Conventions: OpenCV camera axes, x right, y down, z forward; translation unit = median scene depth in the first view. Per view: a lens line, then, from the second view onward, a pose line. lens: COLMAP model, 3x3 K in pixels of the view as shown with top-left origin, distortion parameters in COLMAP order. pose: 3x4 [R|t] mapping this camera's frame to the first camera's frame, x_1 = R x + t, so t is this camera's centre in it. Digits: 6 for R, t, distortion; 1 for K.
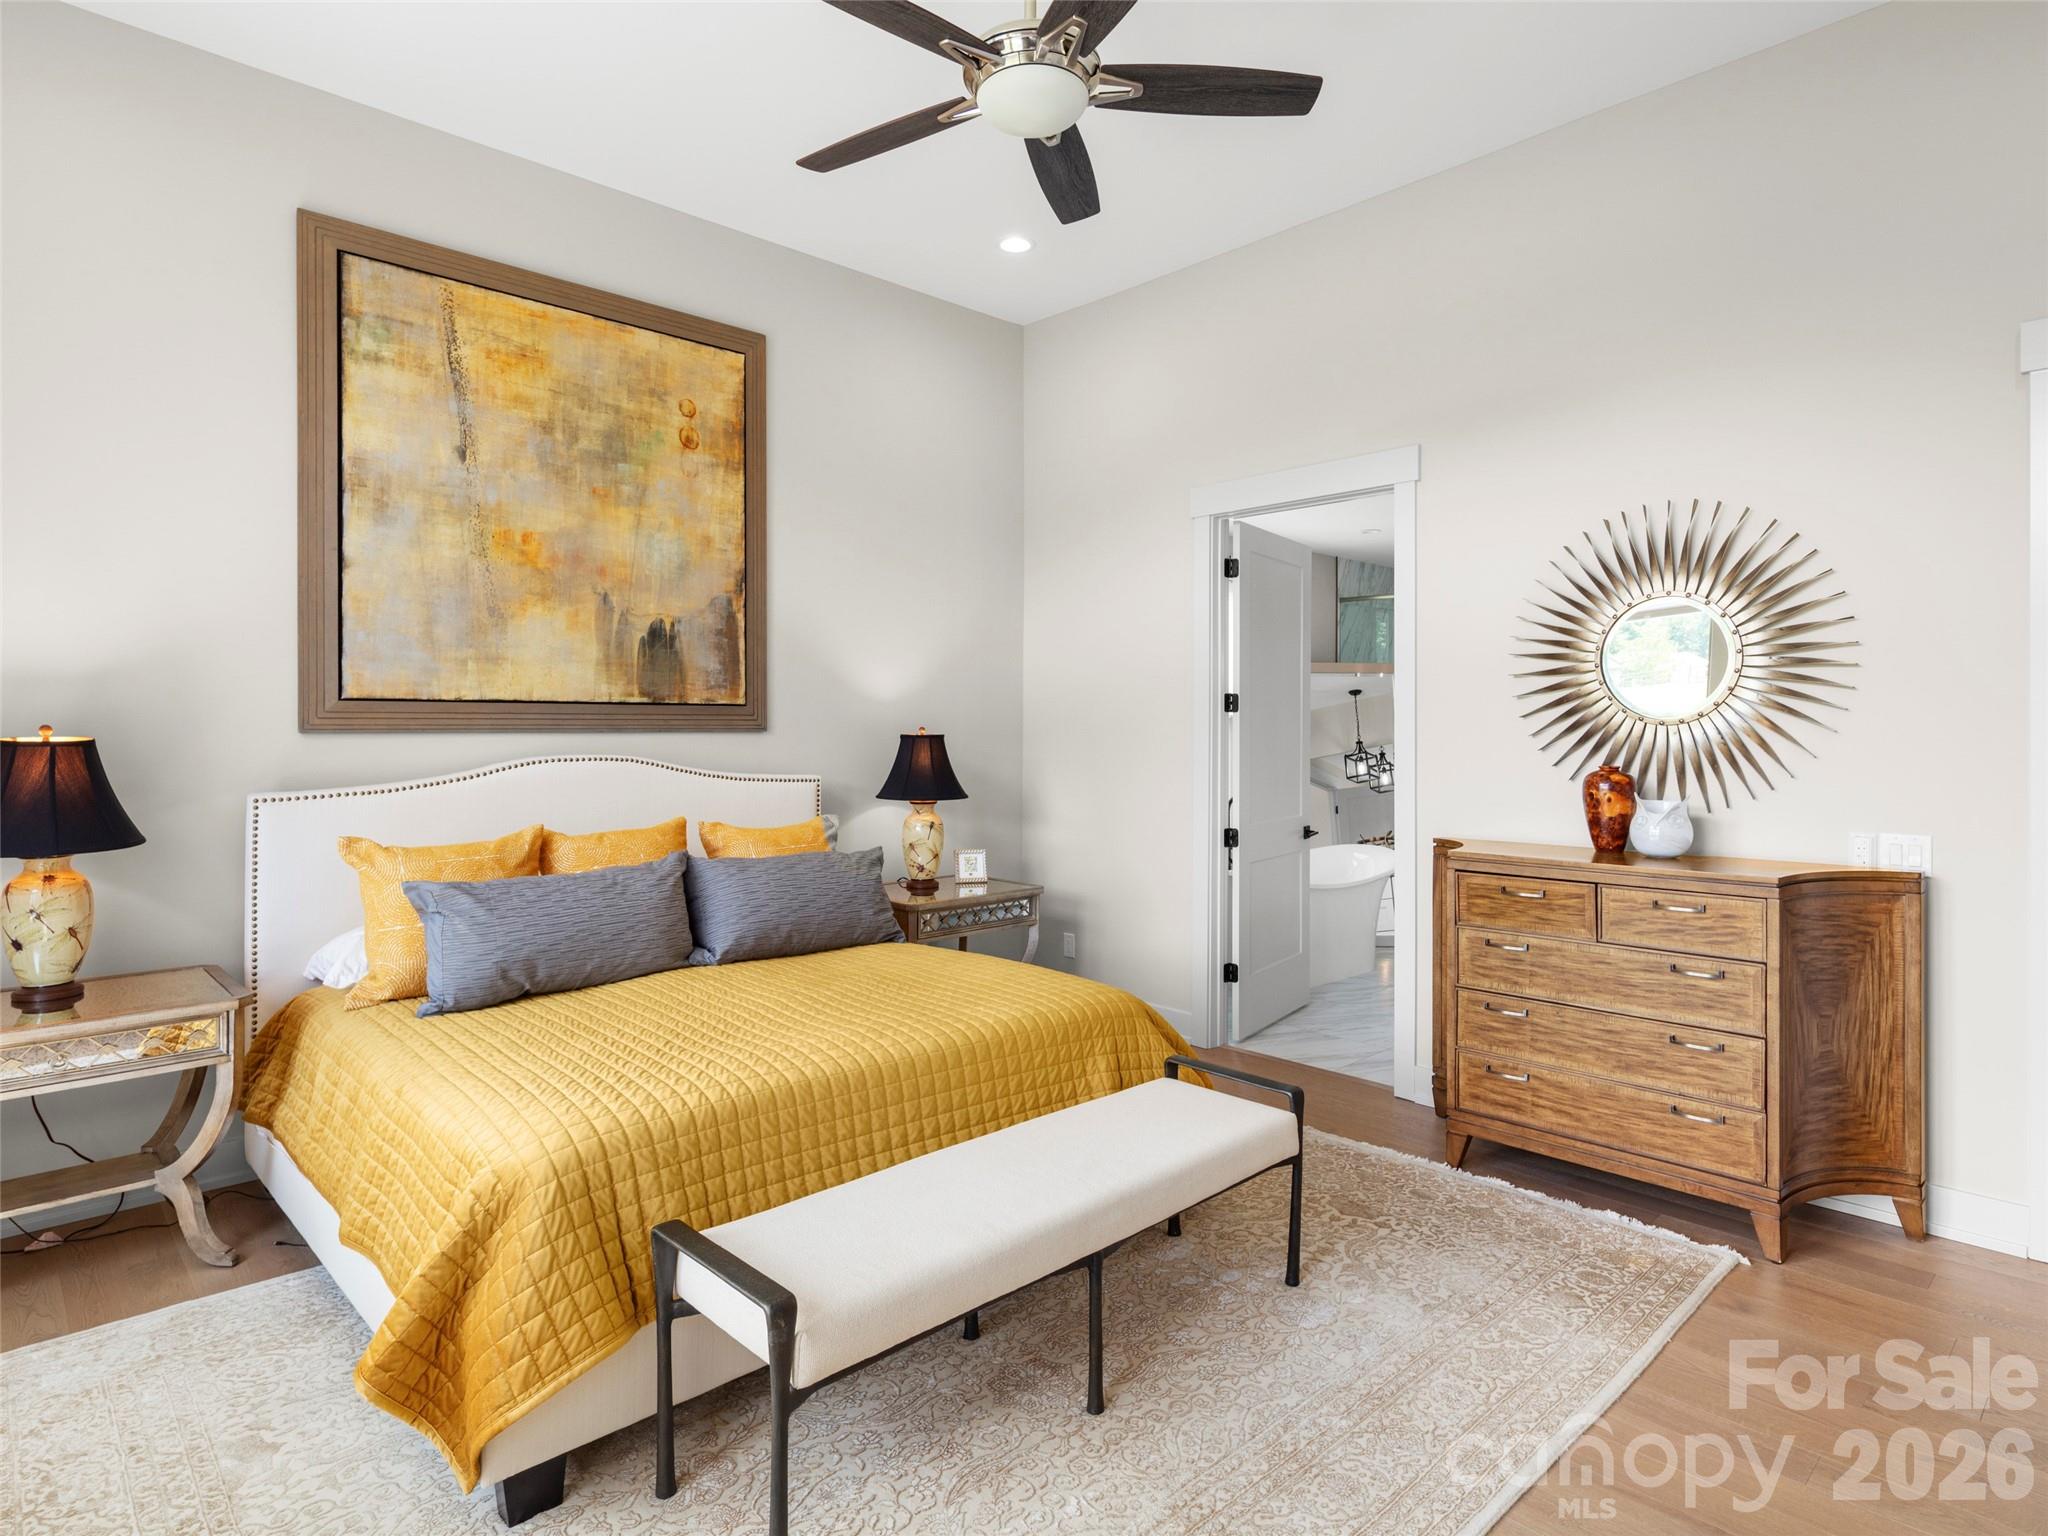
lens RADIAL K [[1122.1, 0, 1000.5], [0, 1122.1, 732.5], [0, 0, 1]] dist [0.000290, -0.000114]
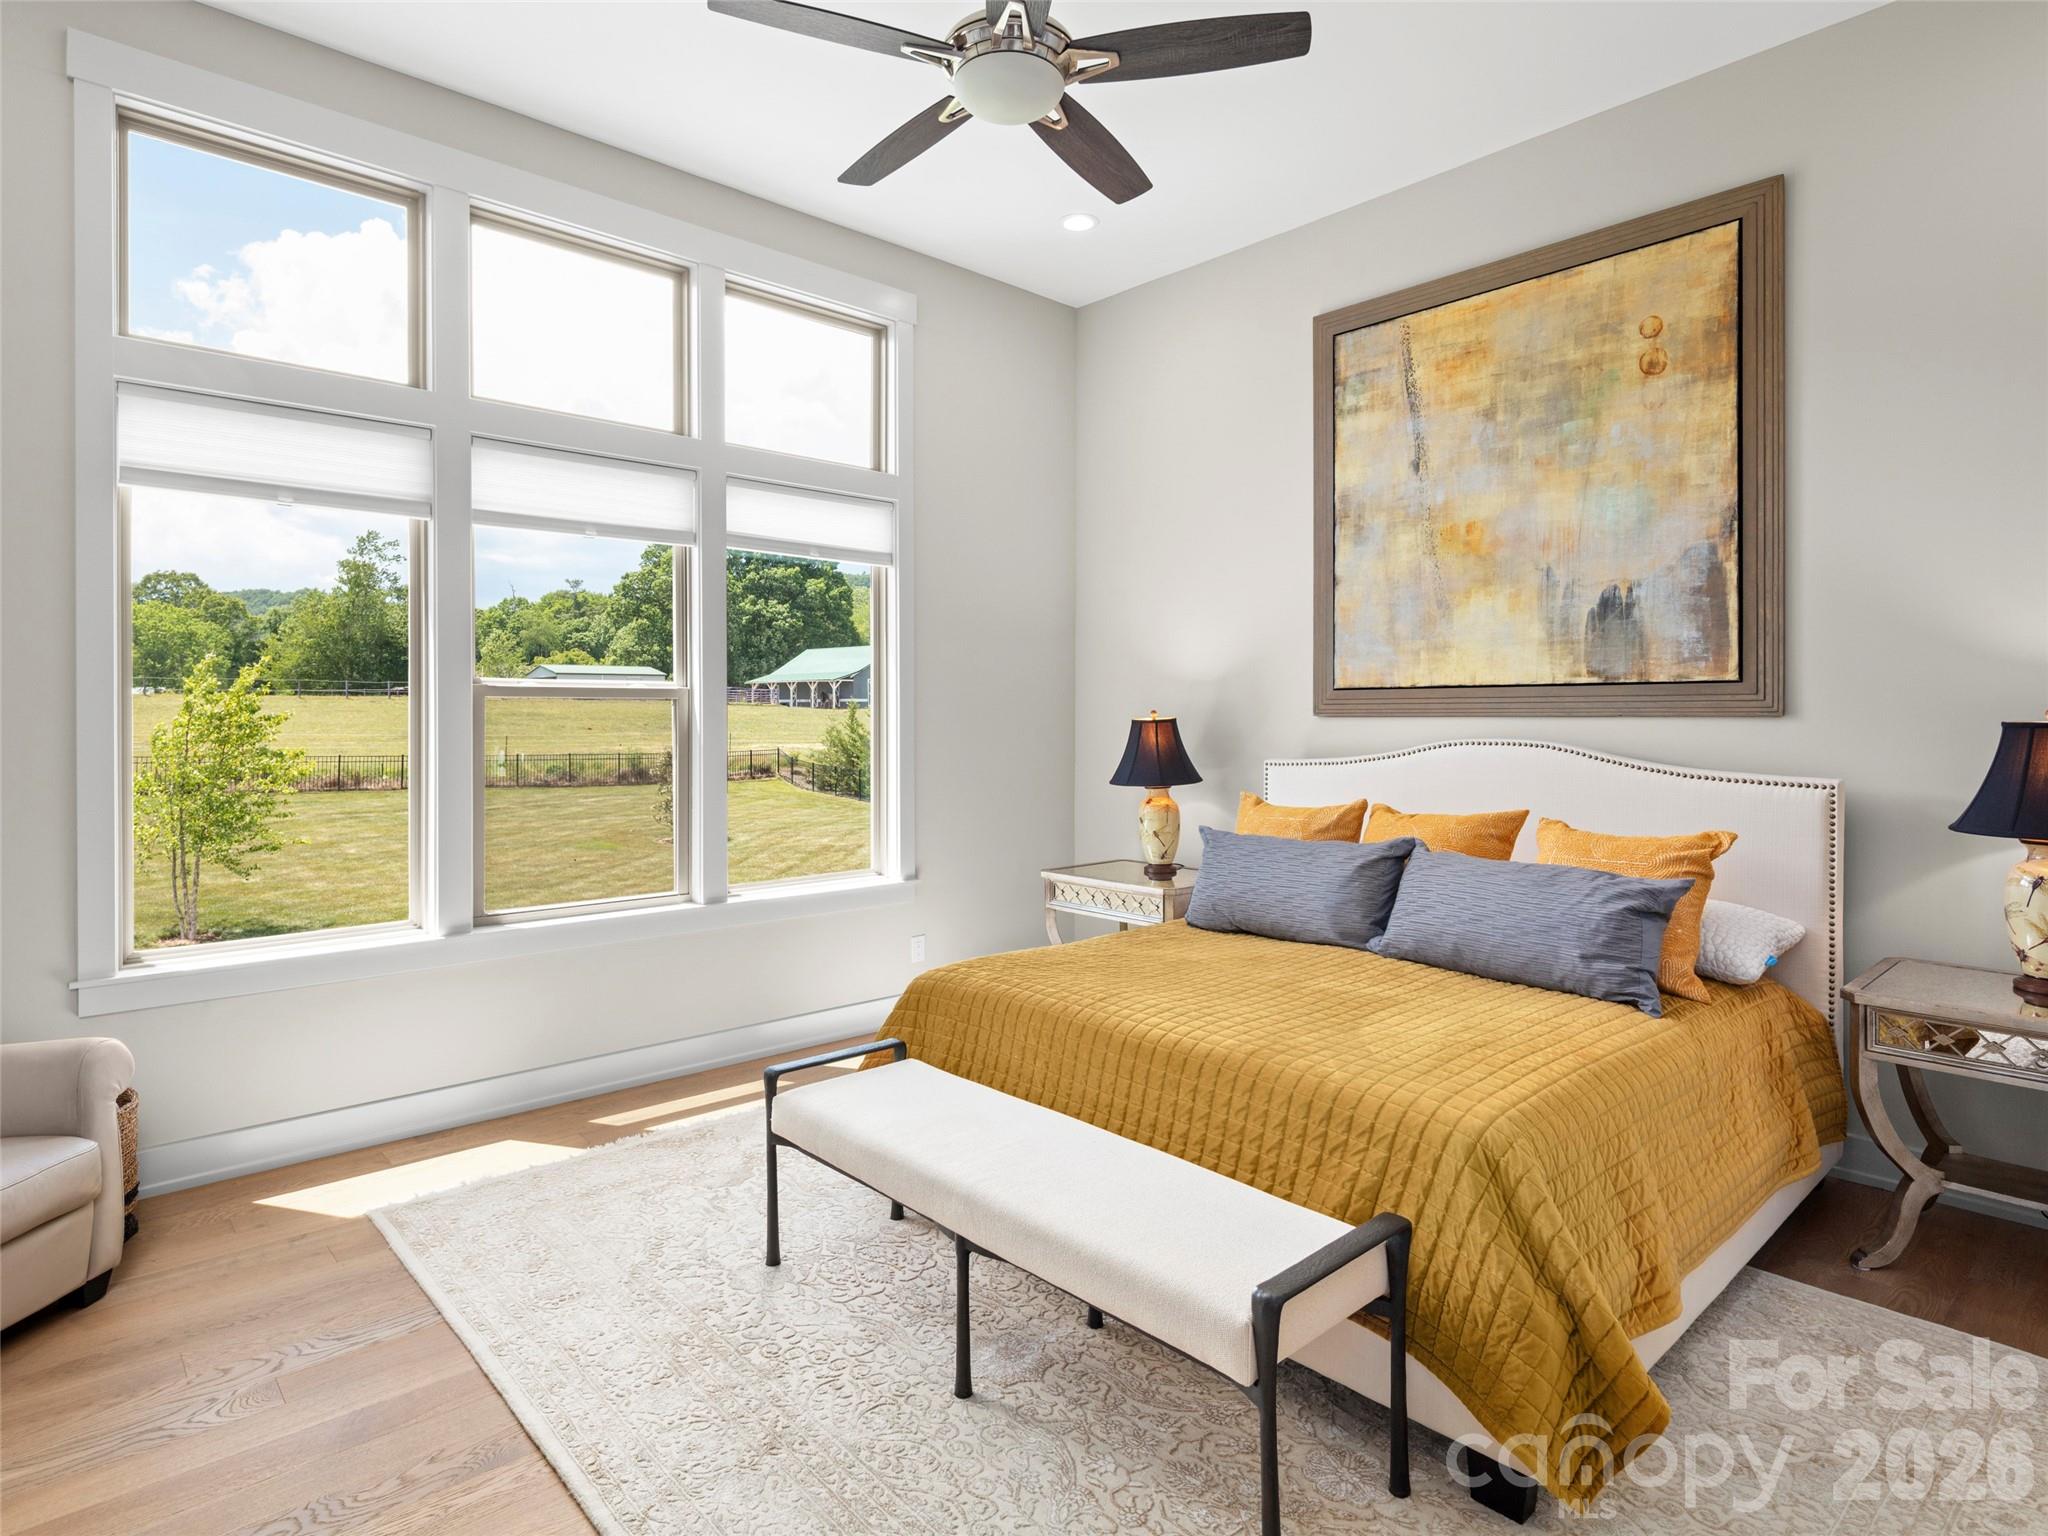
lens RADIAL K [[1116.8, 0, 1028.9], [0, 1116.8, 712.4], [0, 0, 1]] dist [0.007443, 0.000111]
pose [[-0.007581, -0.001518, -0.999970, 0.589663], [-0.003671, 0.999992, -0.001490, -0.000390], [0.999965, 0.003659, -0.007586, 0.580394]]
